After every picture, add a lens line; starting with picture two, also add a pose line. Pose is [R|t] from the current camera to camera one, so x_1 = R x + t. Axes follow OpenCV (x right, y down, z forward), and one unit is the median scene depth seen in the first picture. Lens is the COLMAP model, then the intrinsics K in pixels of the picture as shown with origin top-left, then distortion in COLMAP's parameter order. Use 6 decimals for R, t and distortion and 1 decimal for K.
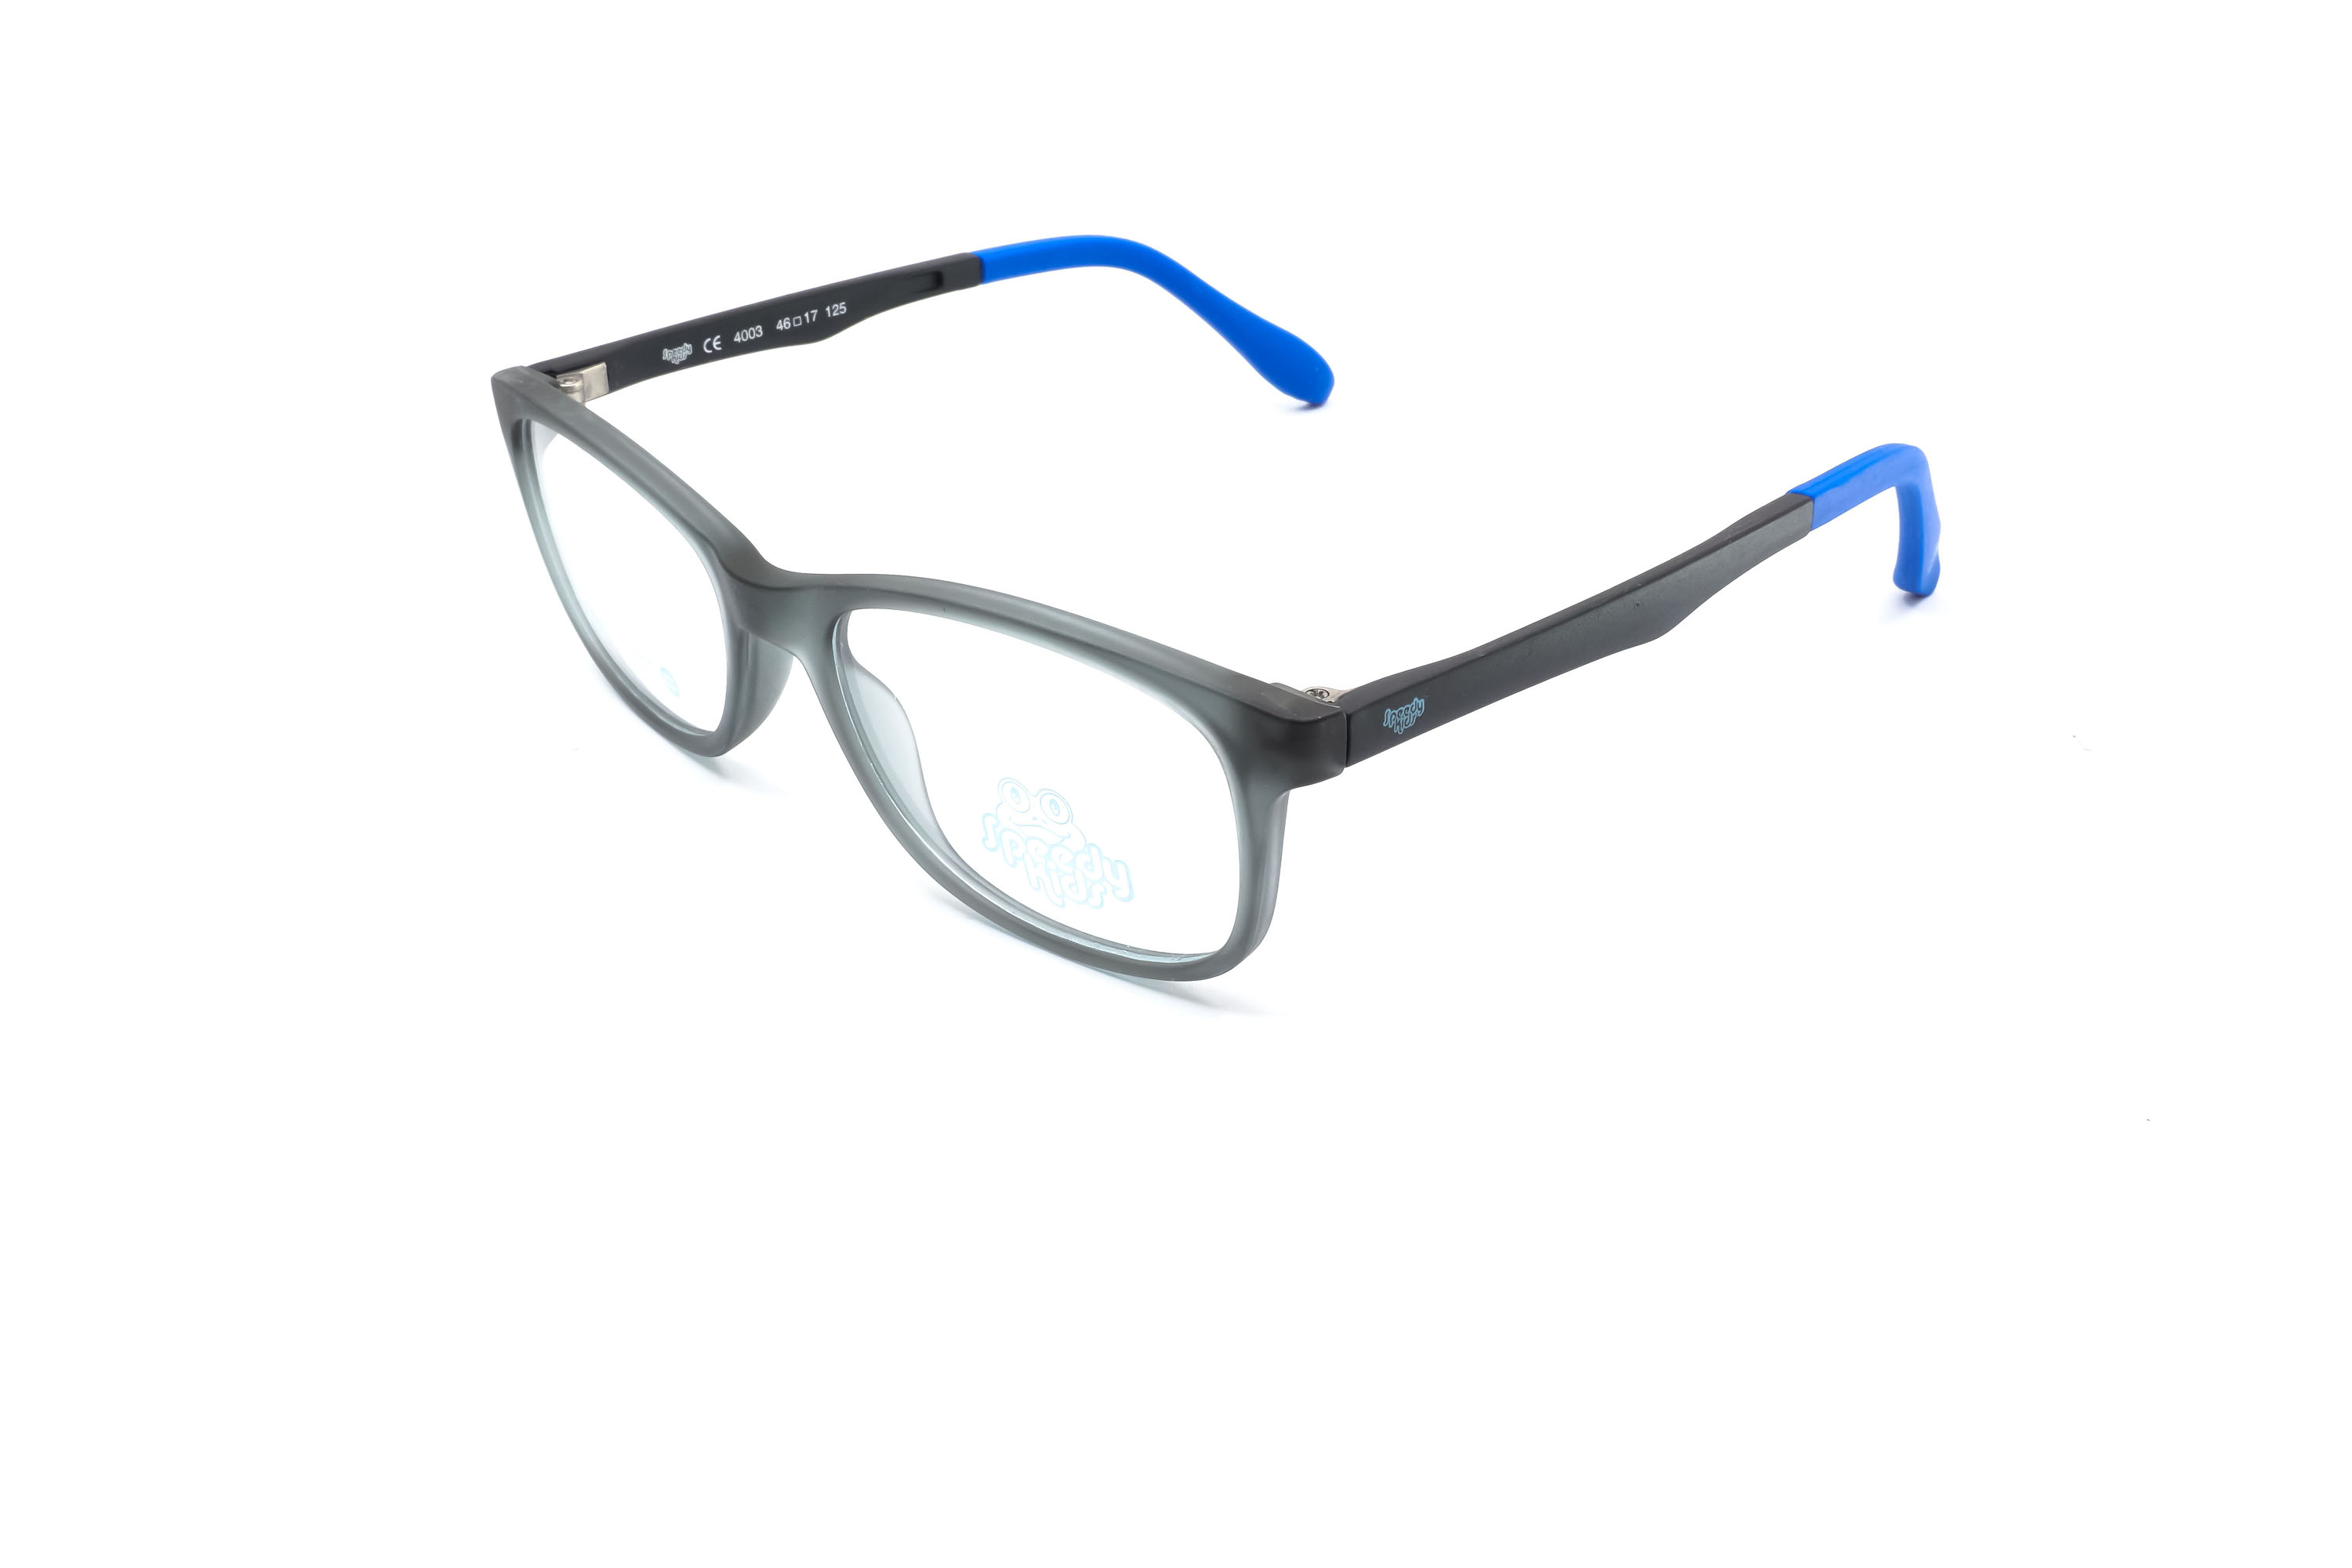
lens RADIAL K [[2409.4, 0, 1176.3], [0, 2409.4, 769.4], [0, 0, 1]] dist [0.023252, 0.000000]
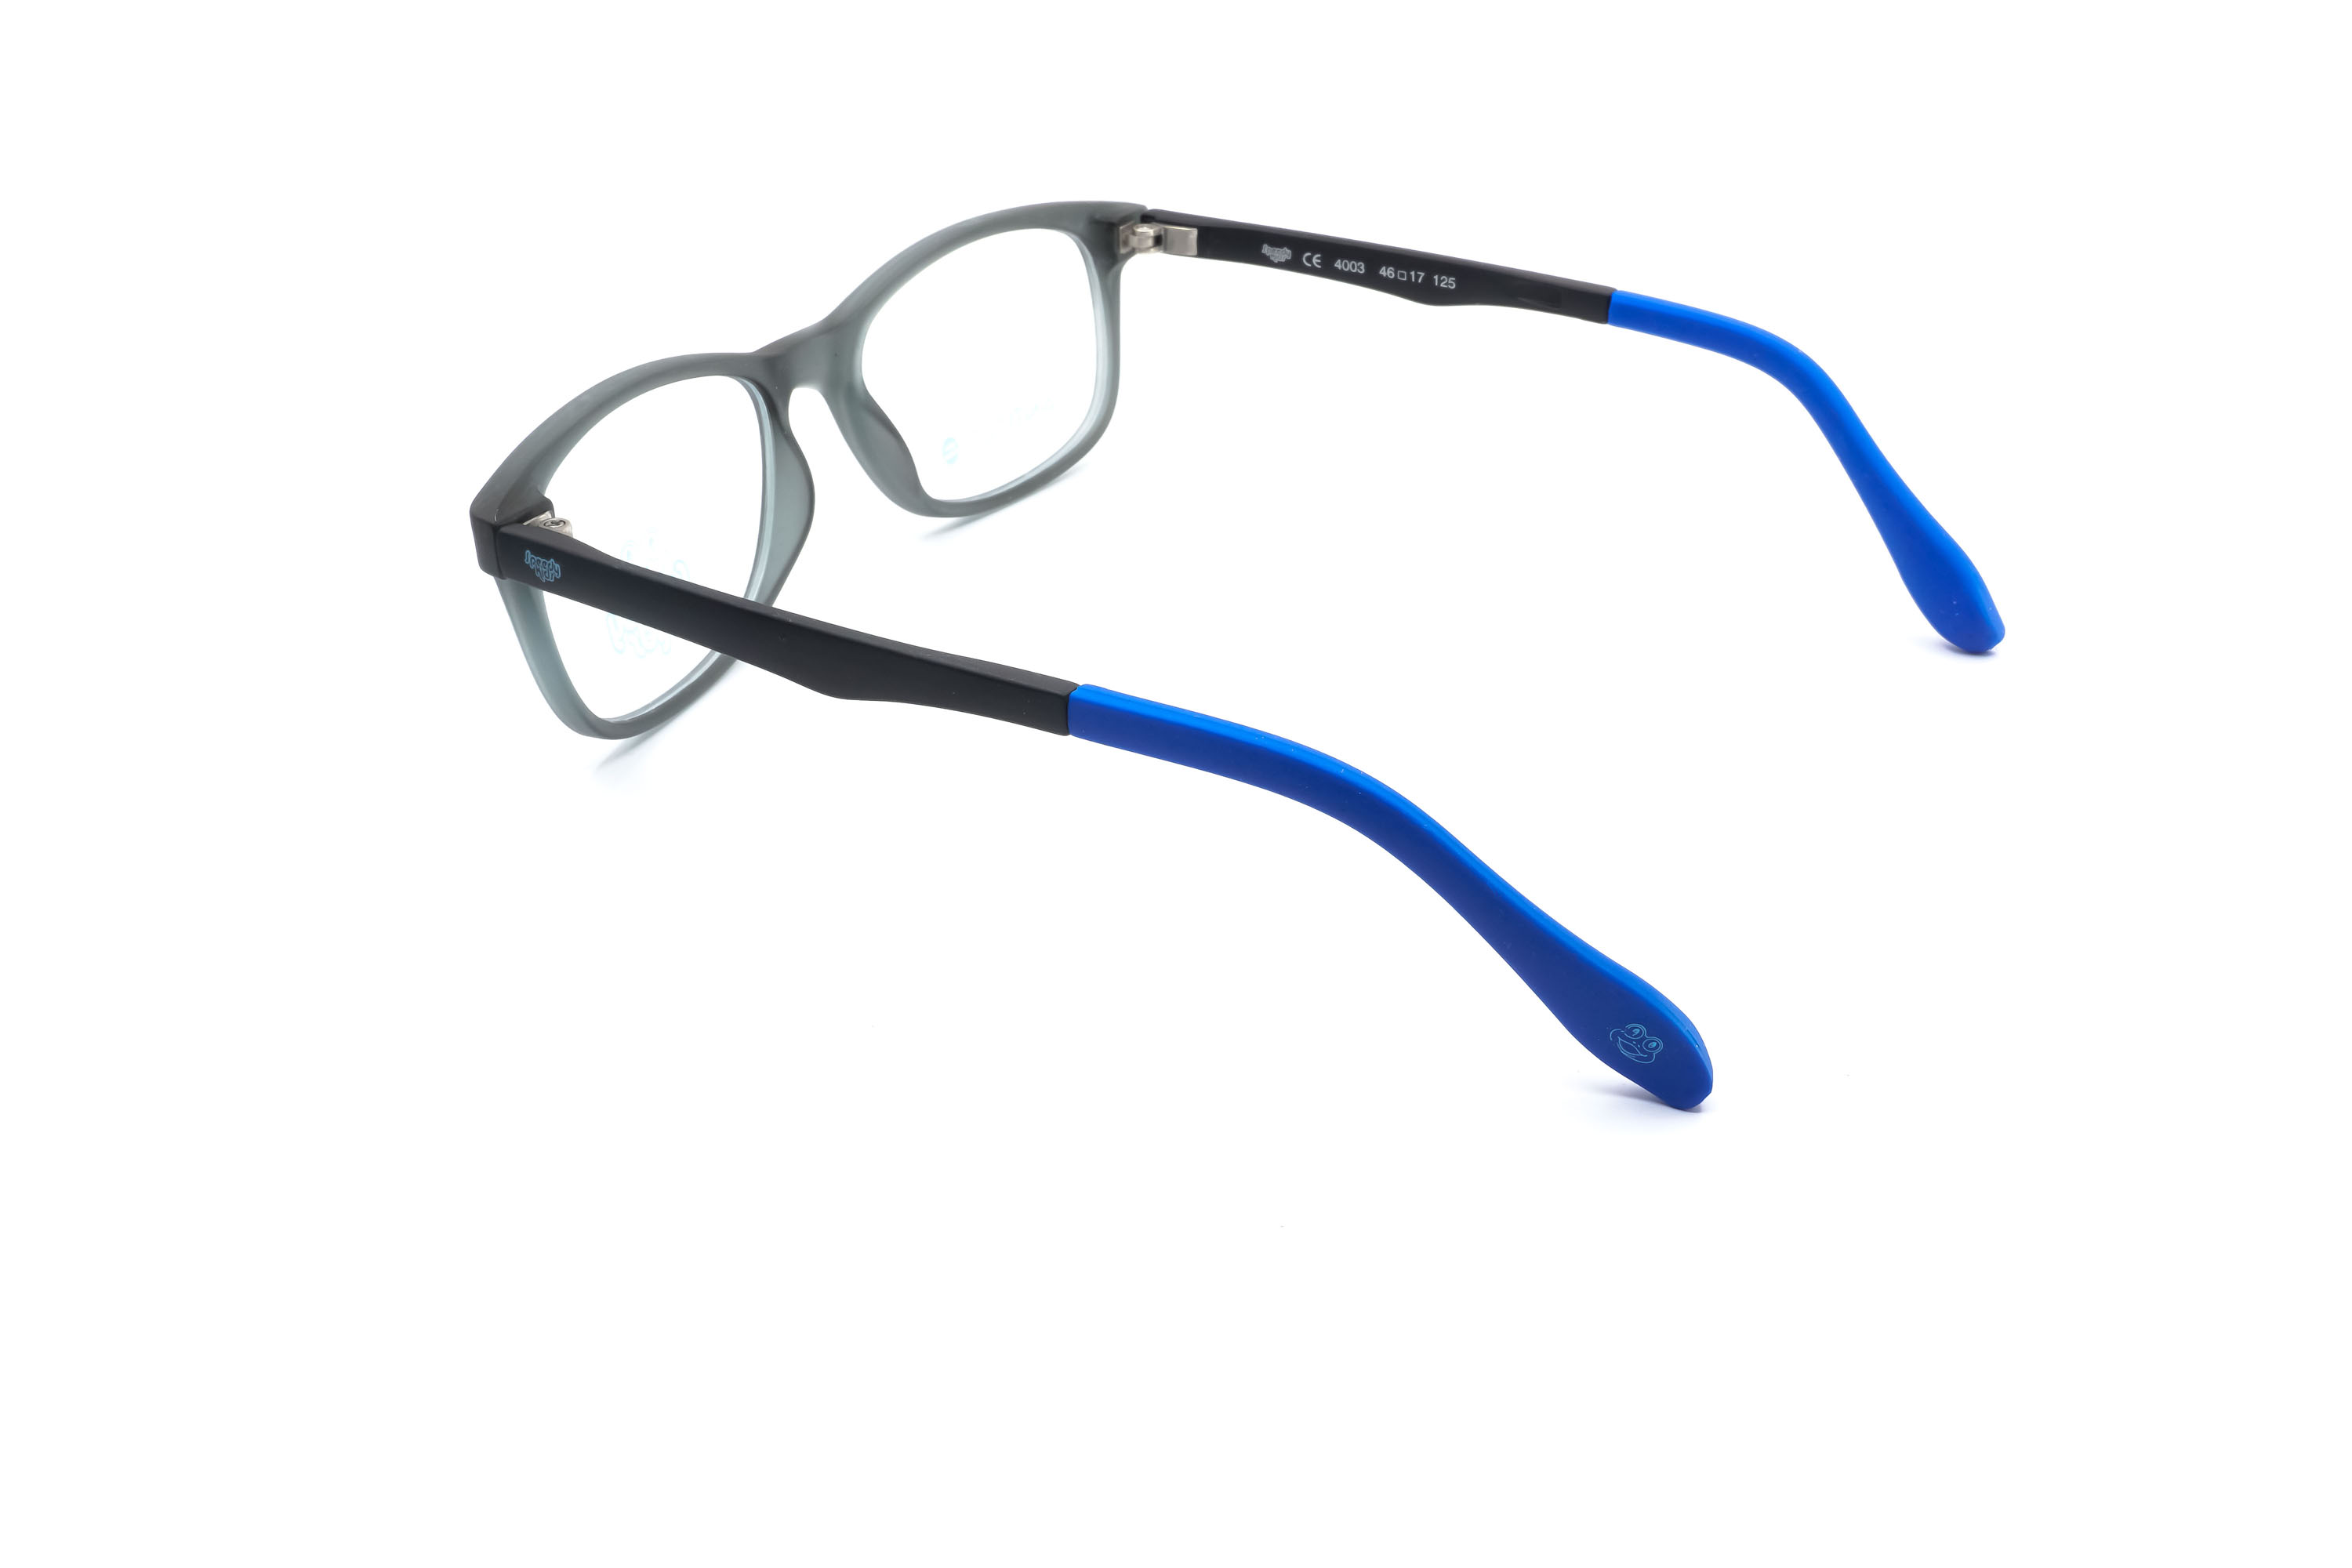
lens RADIAL K [[2409.4, 0, 1174.9], [0, 2409.4, 781.3], [0, 0, 1]] dist [0.023252, 0.000000]
pose [[0.251305, 0.479910, -0.840555, 0.833493], [-0.456980, 0.824369, 0.334043, -0.323328], [0.853238, 0.300170, 0.426477, 0.565809]]
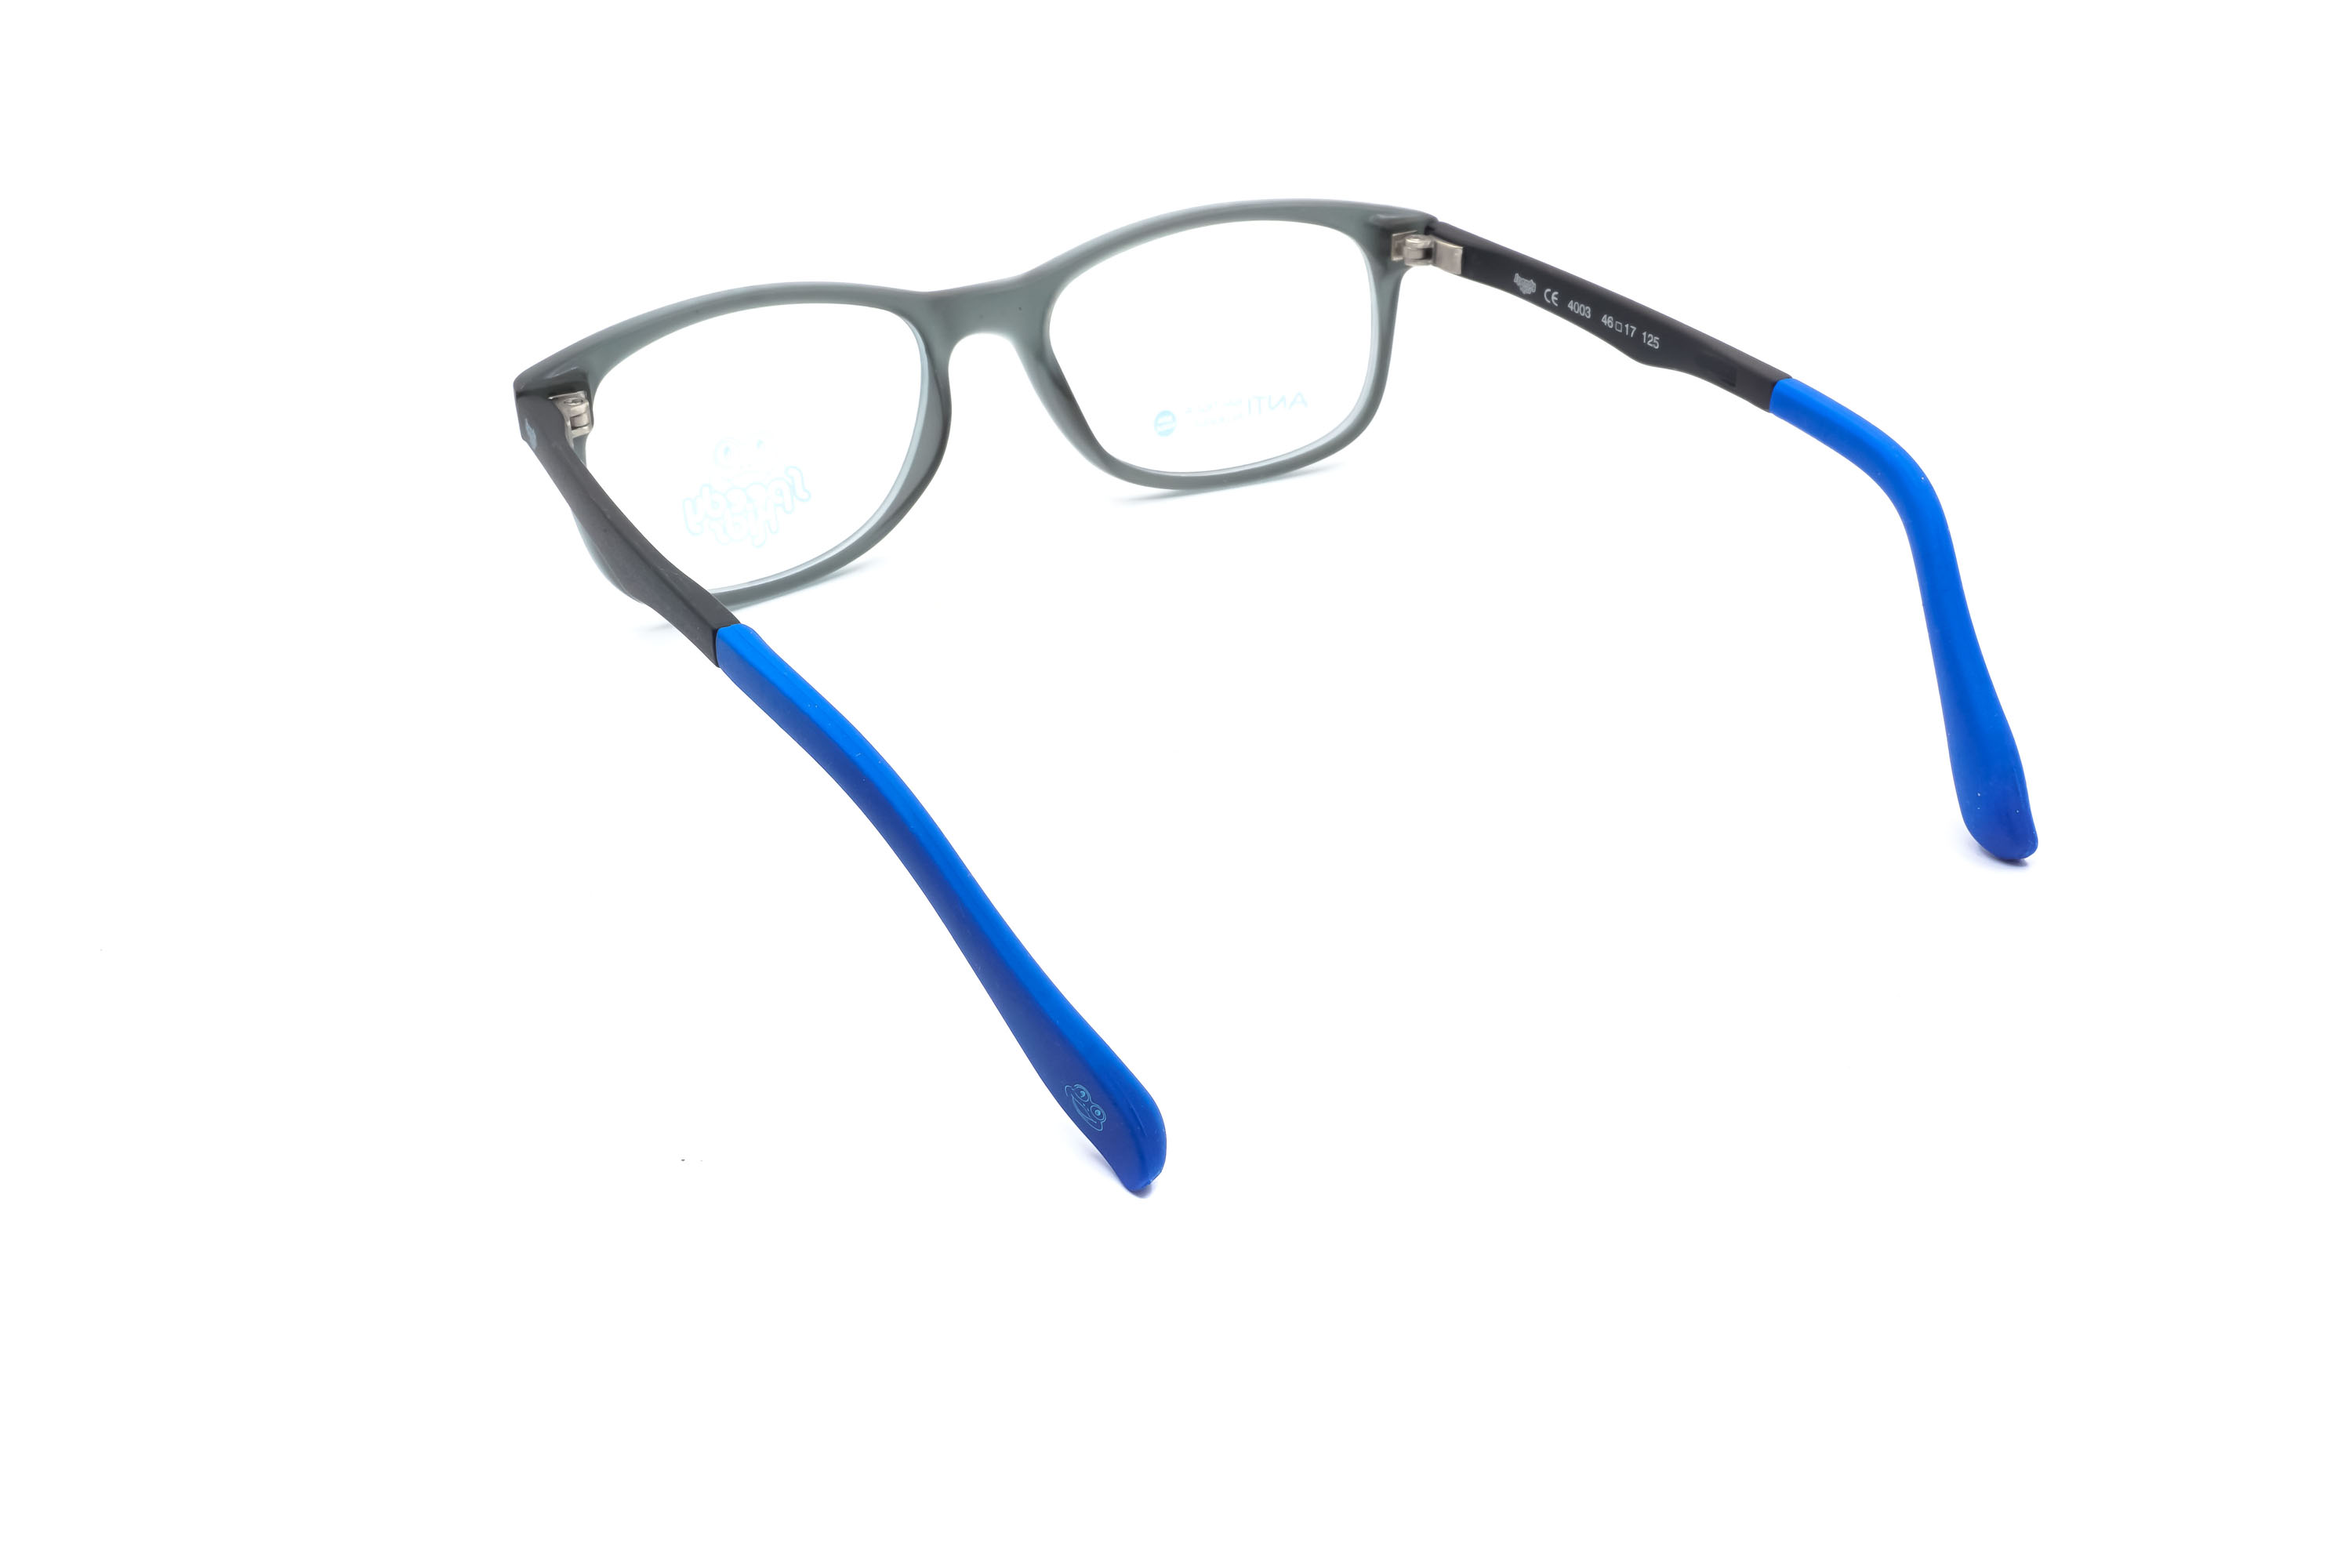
lens RADIAL K [[2409.4, 0, 1168.9], [0, 2409.4, 765.9], [0, 0, 1]] dist [0.023252, 0.000000]
pose [[-0.263183, 0.480669, -0.836476, 0.829557], [-0.448762, 0.706534, 0.547195, -0.536953], [0.854019, 0.519391, 0.029758, 0.952215]]
